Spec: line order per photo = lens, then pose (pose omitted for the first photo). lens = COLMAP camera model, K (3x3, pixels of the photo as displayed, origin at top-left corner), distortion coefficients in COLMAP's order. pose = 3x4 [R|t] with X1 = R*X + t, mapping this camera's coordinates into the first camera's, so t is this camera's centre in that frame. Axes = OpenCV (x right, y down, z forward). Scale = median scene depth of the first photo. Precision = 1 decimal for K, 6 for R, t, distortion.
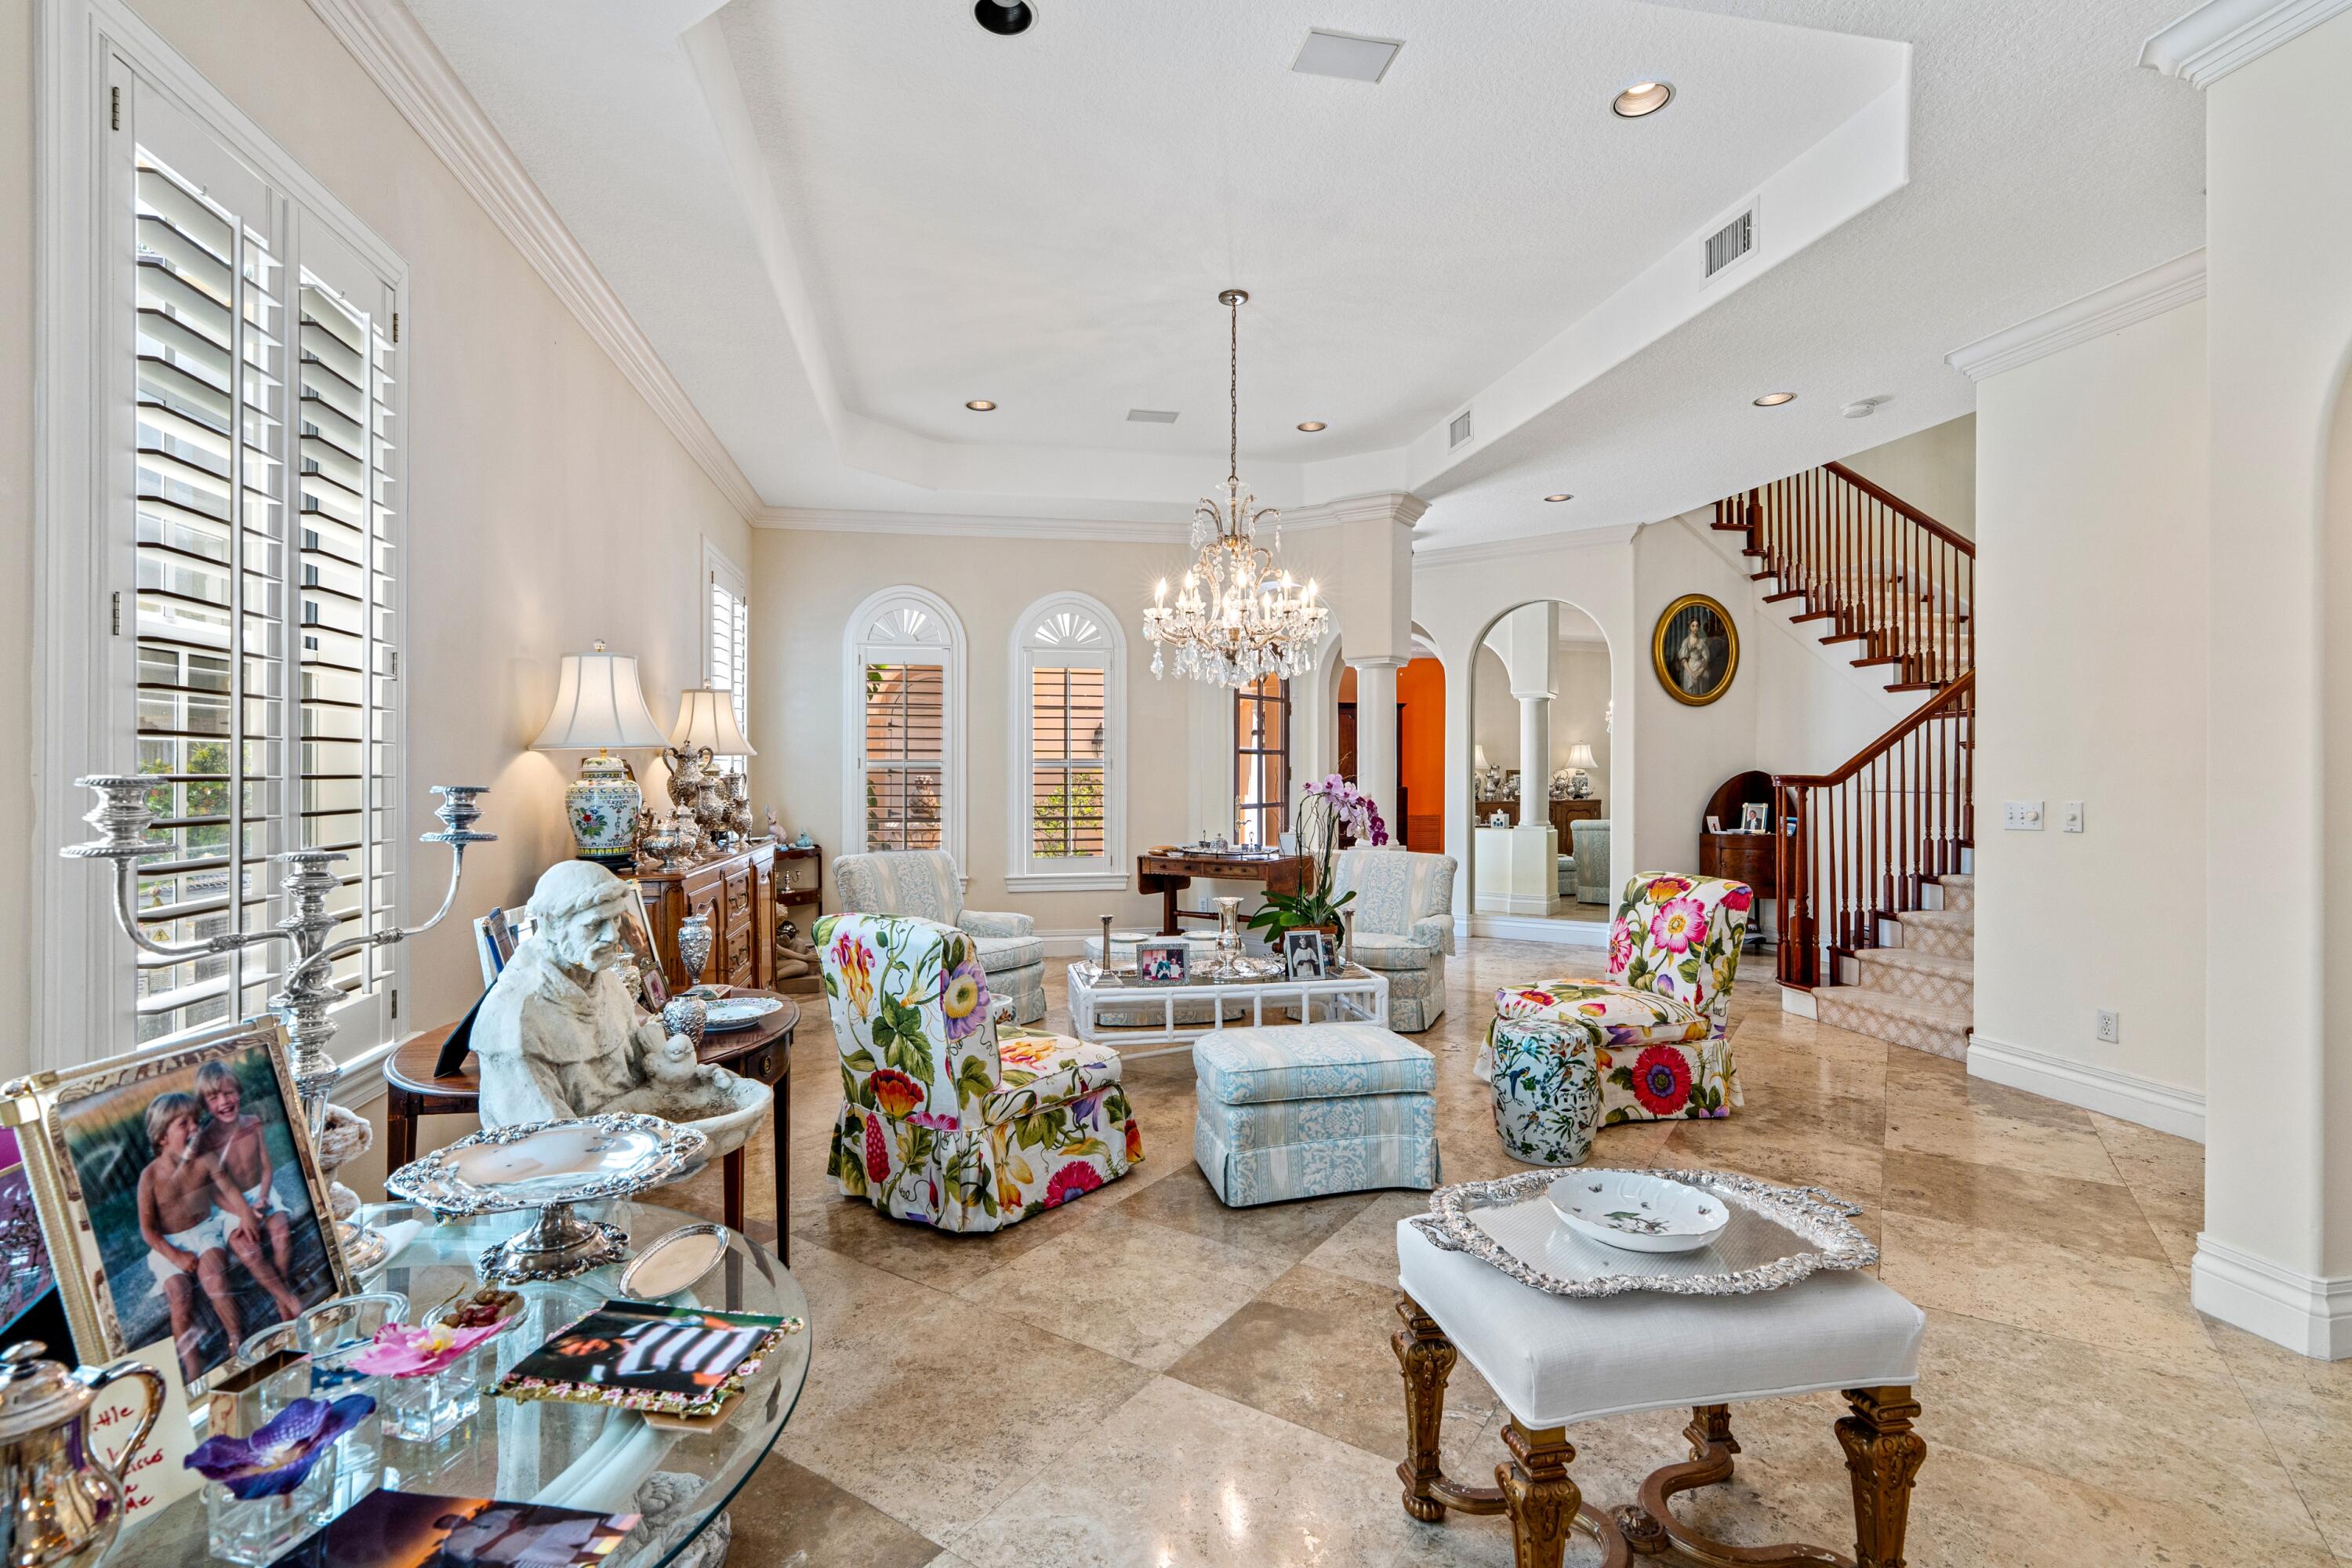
lens RADIAL K [[1065.5, 0, 1175.9], [0, 1065.5, 773.5], [0, 0, 1]] dist [-0.006598, 0.001623]
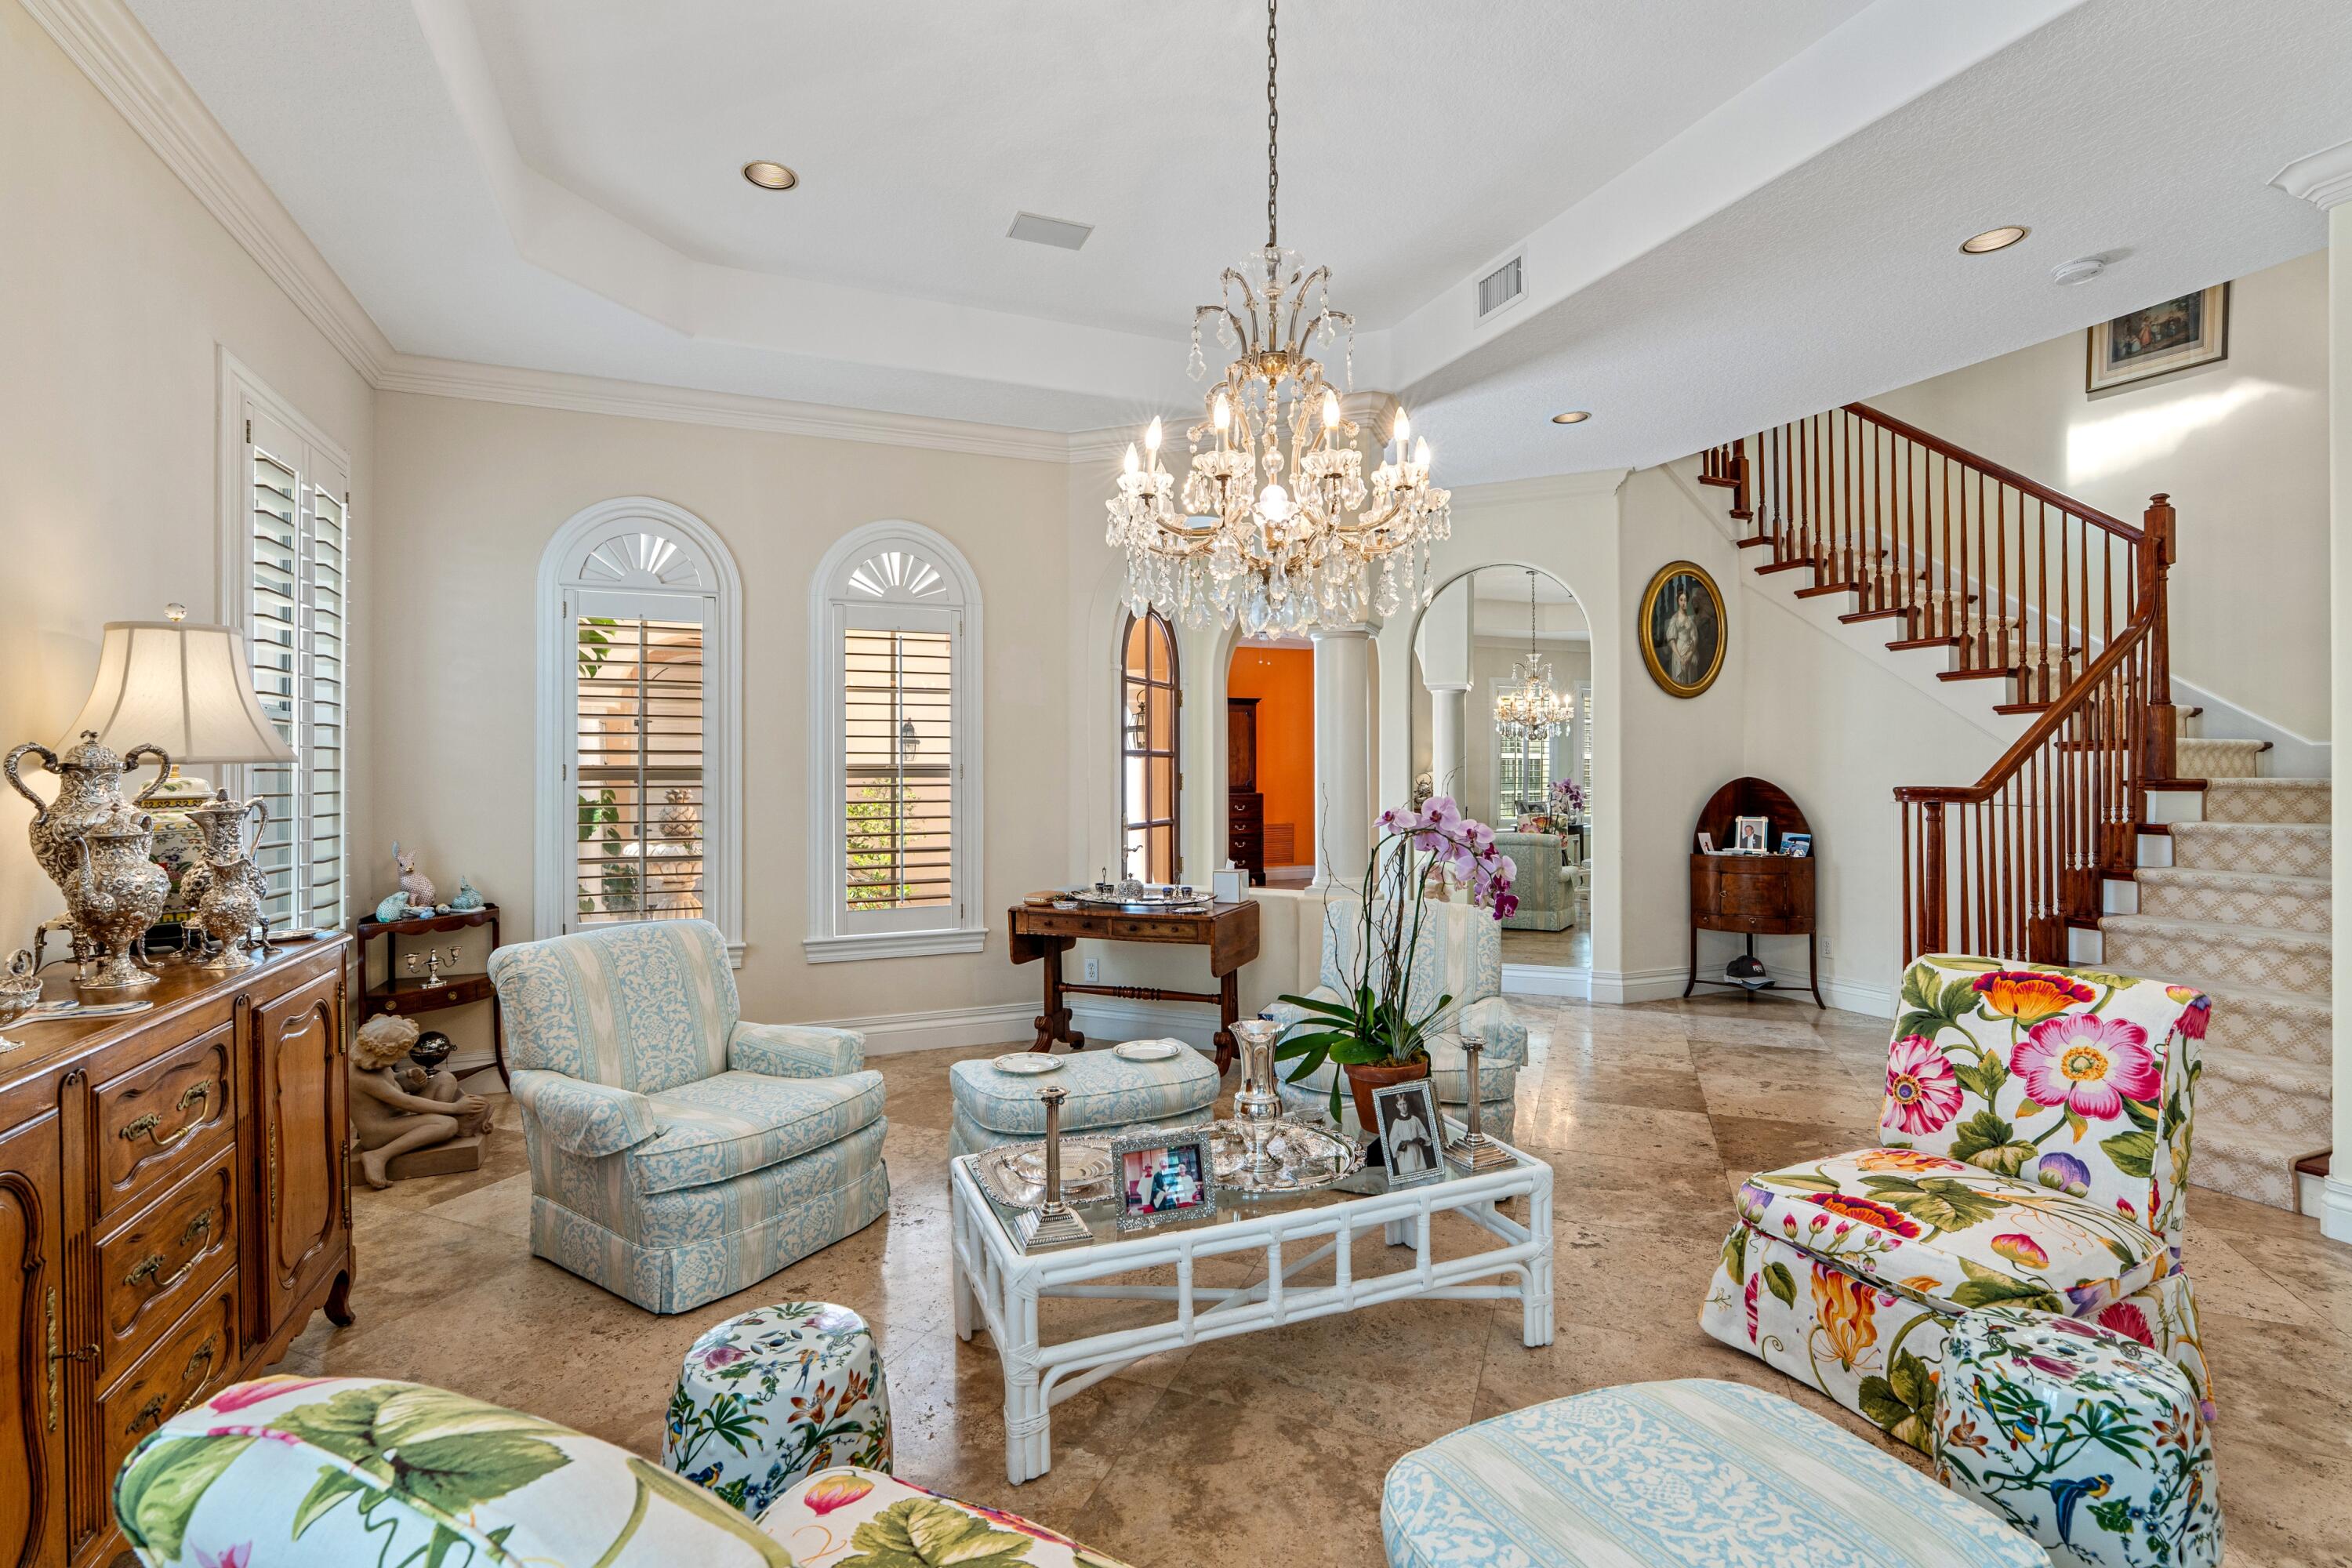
lens RADIAL K [[1065.5, 0, 1161.5], [0, 1065.5, 770.9], [0, 0, 1]] dist [-0.006598, 0.001623]
pose [[0.982624, -0.002890, 0.185583, -0.102728], [0.003437, 0.999991, -0.002626, -0.012278], [-0.185574, 0.003218, 0.982625, 0.491064]]
